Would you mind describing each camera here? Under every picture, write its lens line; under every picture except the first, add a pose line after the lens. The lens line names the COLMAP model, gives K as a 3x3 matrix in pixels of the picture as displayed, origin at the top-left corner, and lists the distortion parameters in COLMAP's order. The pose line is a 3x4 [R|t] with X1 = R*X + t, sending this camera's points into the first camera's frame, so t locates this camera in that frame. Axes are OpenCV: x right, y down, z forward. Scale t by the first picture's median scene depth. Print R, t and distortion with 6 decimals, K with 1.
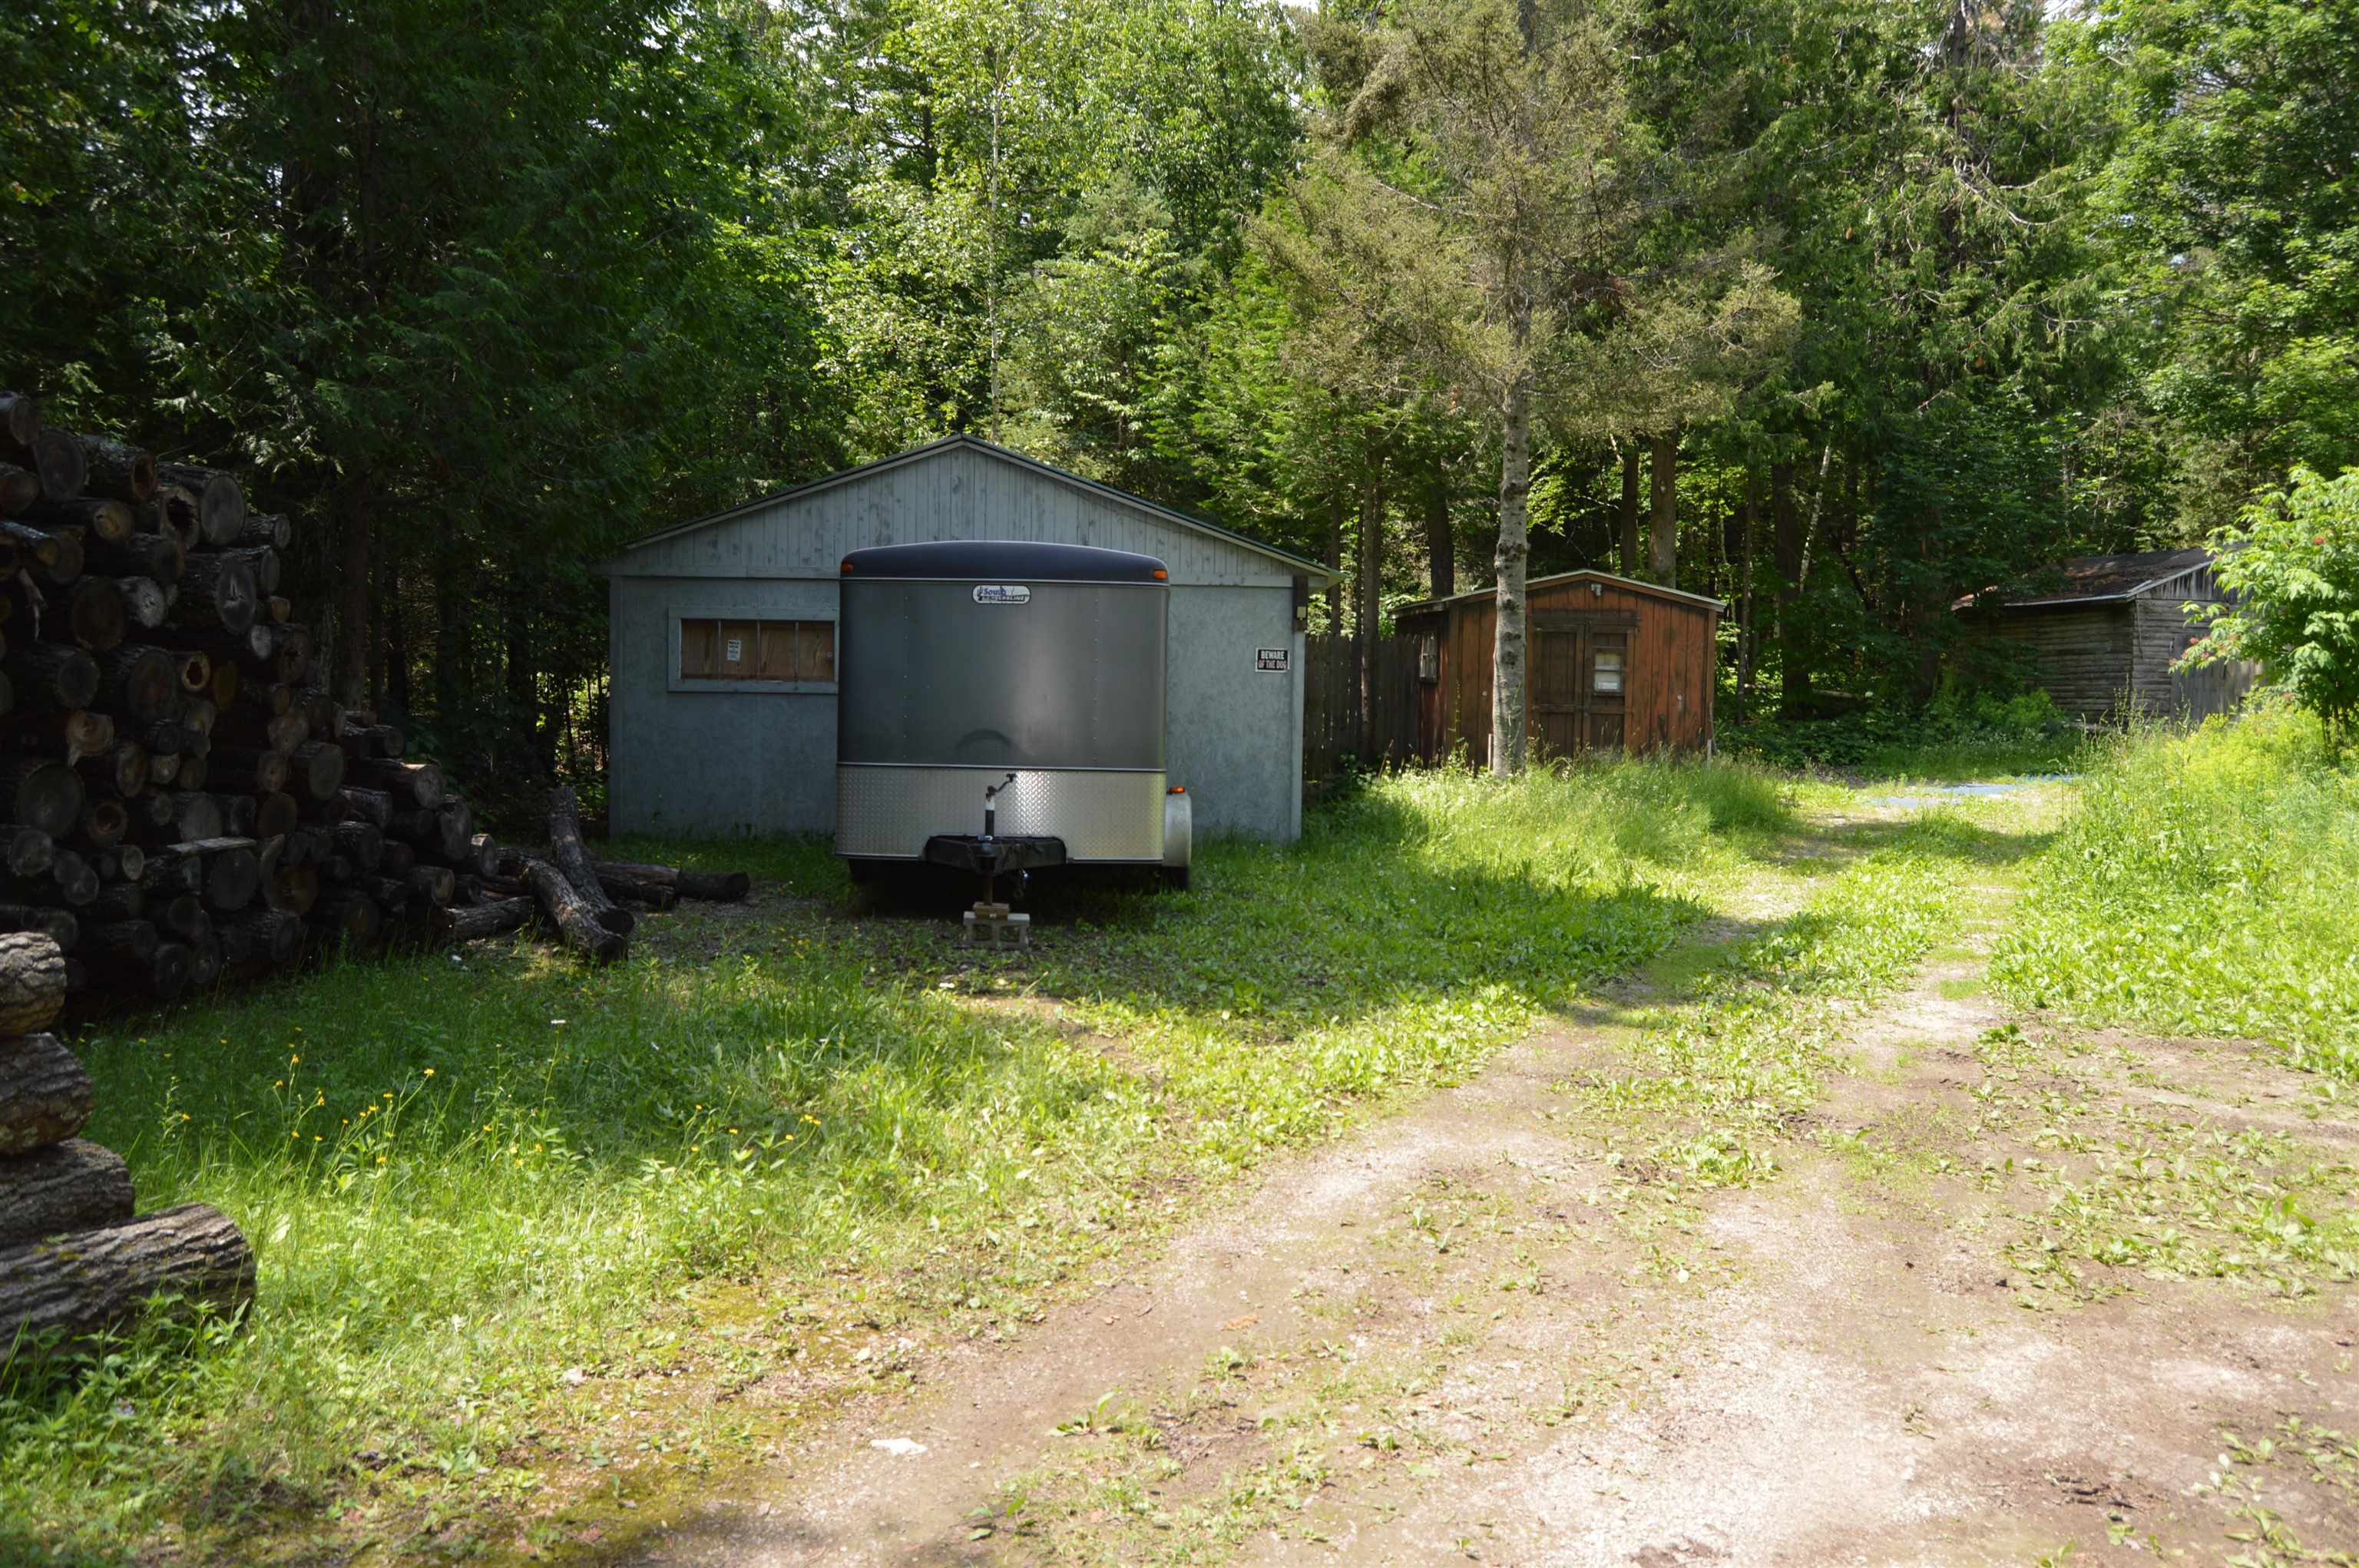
lens RADIAL K [[1849.7, 0, 1182.7], [0, 1849.7, 776.5], [0, 0, 1]] dist [-0.010036, 0.003245]
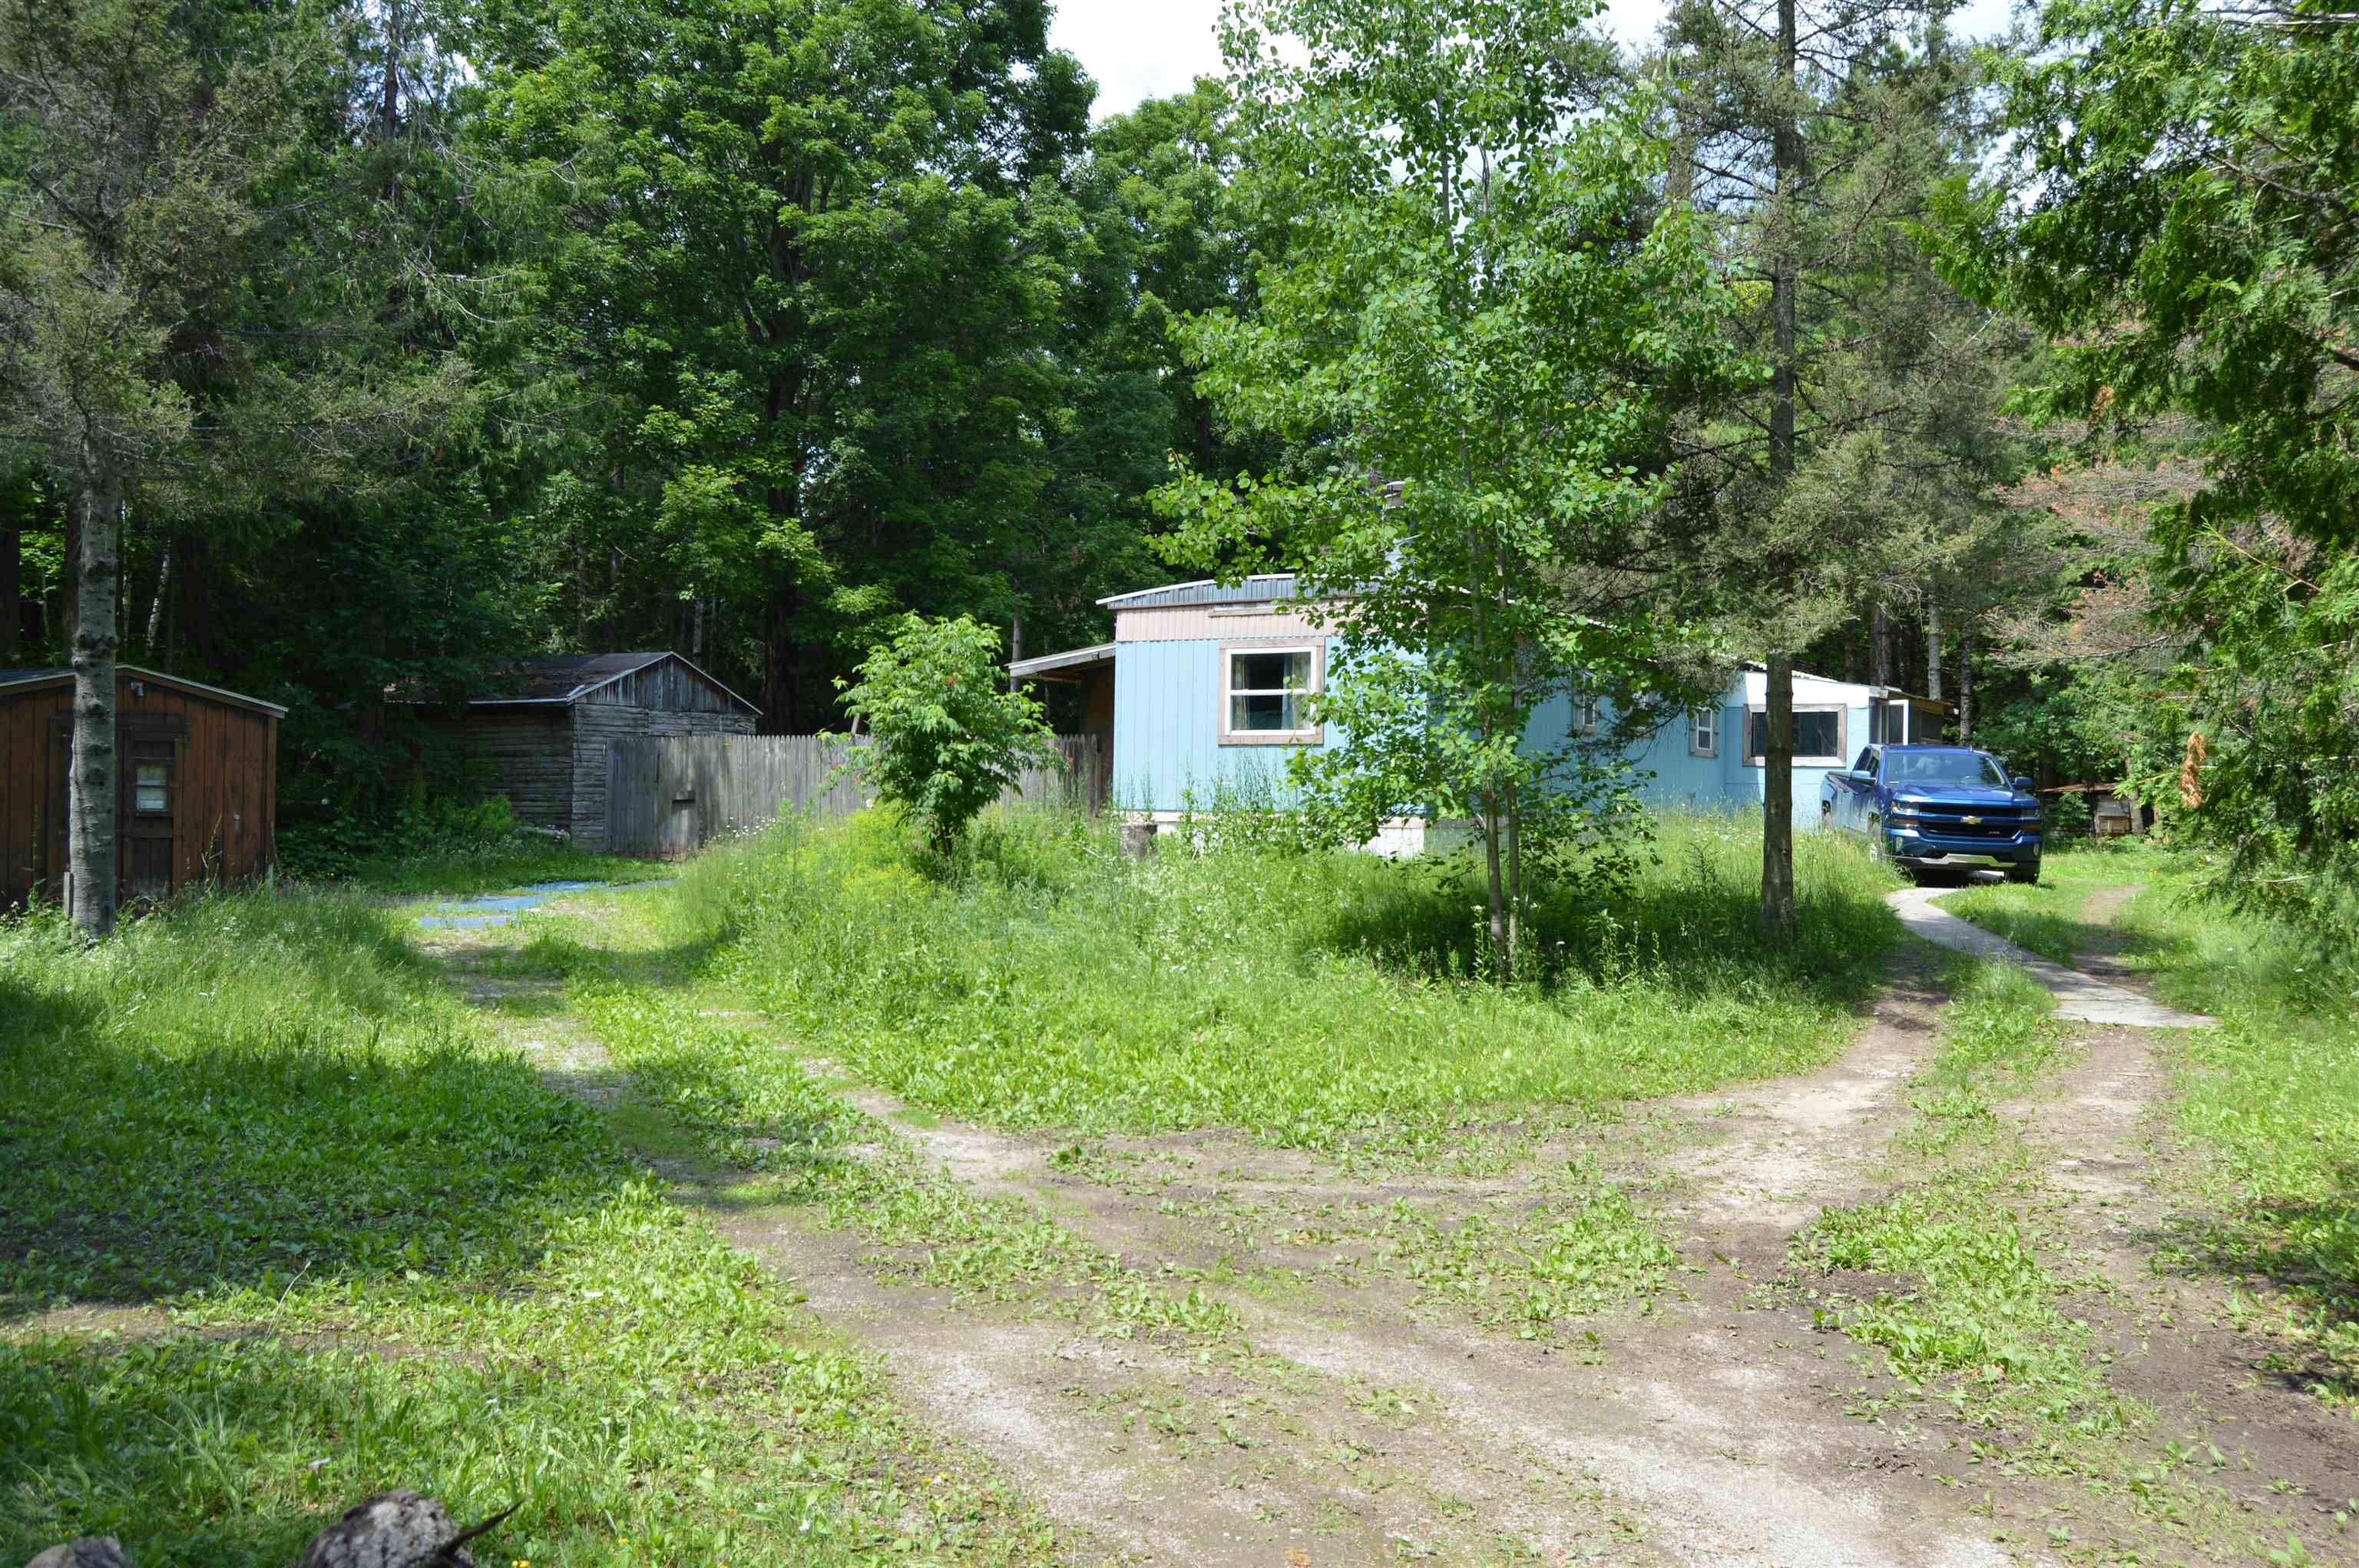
lens RADIAL K [[2007.0, 0, 1182.5], [0, 2007.0, 787.1], [0, 0, 1]] dist [-0.015431, -0.005373]
pose [[0.615082, -0.007721, 0.788426, -0.218278], [0.036064, 0.999181, -0.018351, -0.026616], [-0.787638, 0.039721, 0.614856, 0.092321]]
